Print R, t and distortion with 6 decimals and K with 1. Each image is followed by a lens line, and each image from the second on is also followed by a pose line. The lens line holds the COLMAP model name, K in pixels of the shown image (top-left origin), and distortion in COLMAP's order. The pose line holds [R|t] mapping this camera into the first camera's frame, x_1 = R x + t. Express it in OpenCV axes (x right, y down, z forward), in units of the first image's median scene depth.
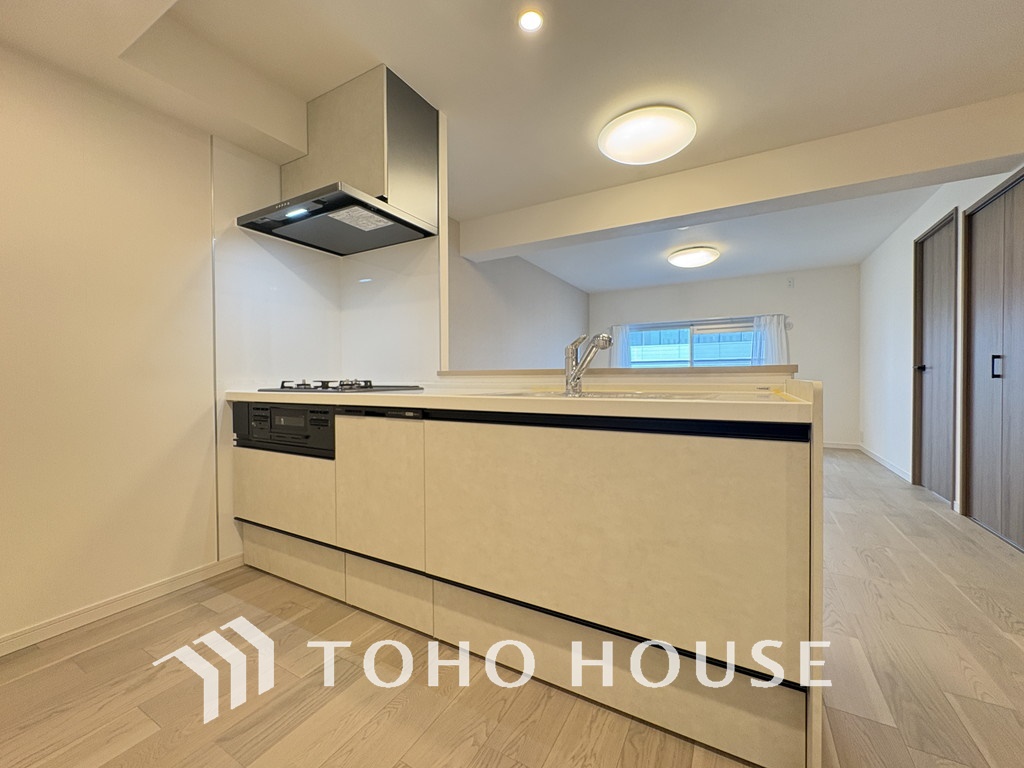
lens RADIAL K [[410.3, 0, 521.7], [0, 410.3, 384.5], [0, 0, 1]] dist [0.000476, -0.000091]
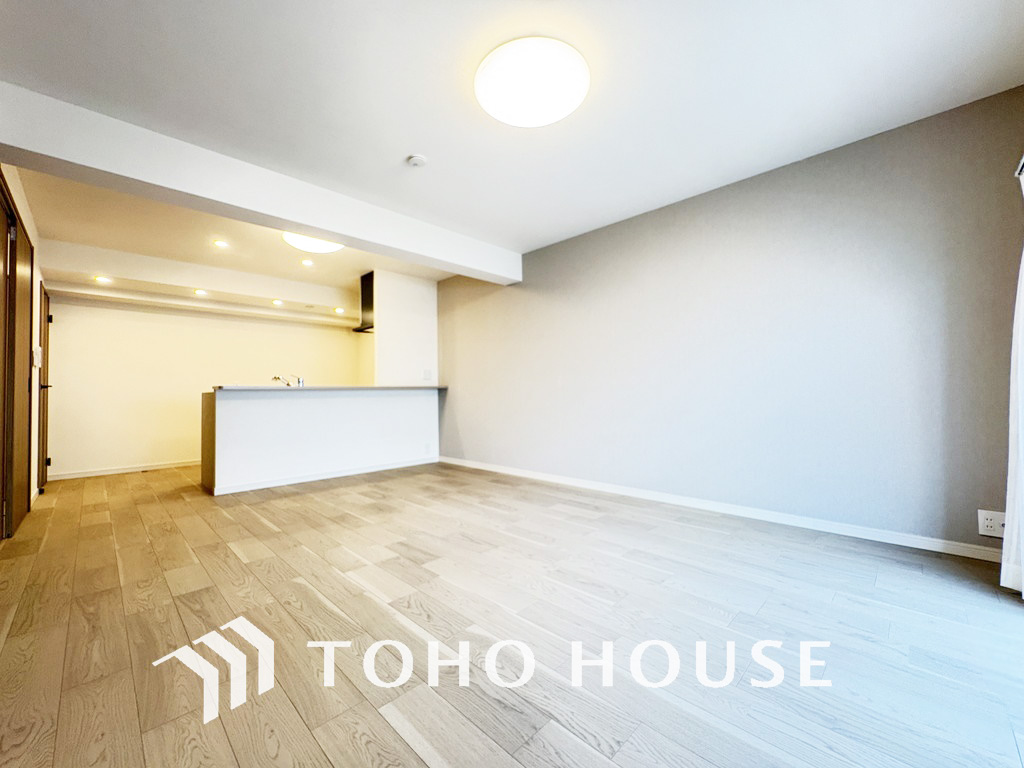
lens RADIAL K [[410.3, 0, 505.7], [0, 410.3, 389.7], [0, 0, 1]] dist [0.000476, -0.000091]
pose [[-0.280967, -0.007551, -0.959688, 1.972237], [-0.002838, 0.999971, -0.007037, -0.017849], [0.959713, 0.000747, -0.280980, 2.619117]]
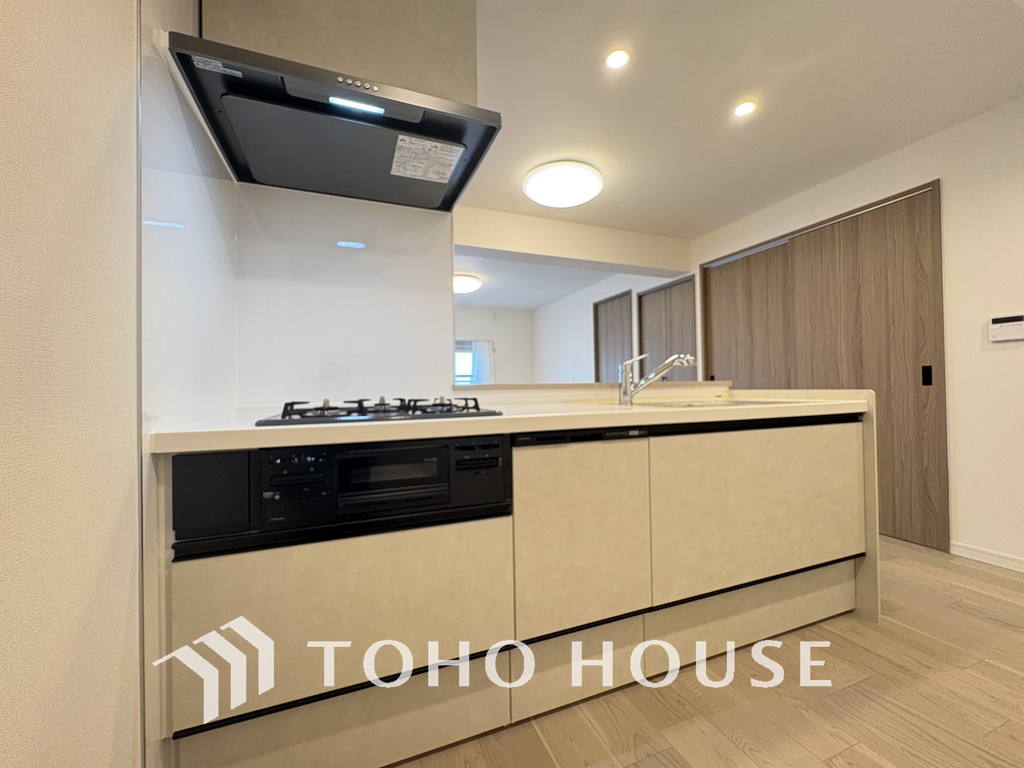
lens RADIAL K [[410.3, 0, 518.6], [0, 410.3, 383.8], [0, 0, 1]] dist [0.000476, -0.000091]
pose [[0.631745, 0.006769, 0.775146, -0.795468], [0.023637, 0.999329, -0.027991, -0.010553], [-0.774816, 0.036005, 0.631161, 0.451162]]
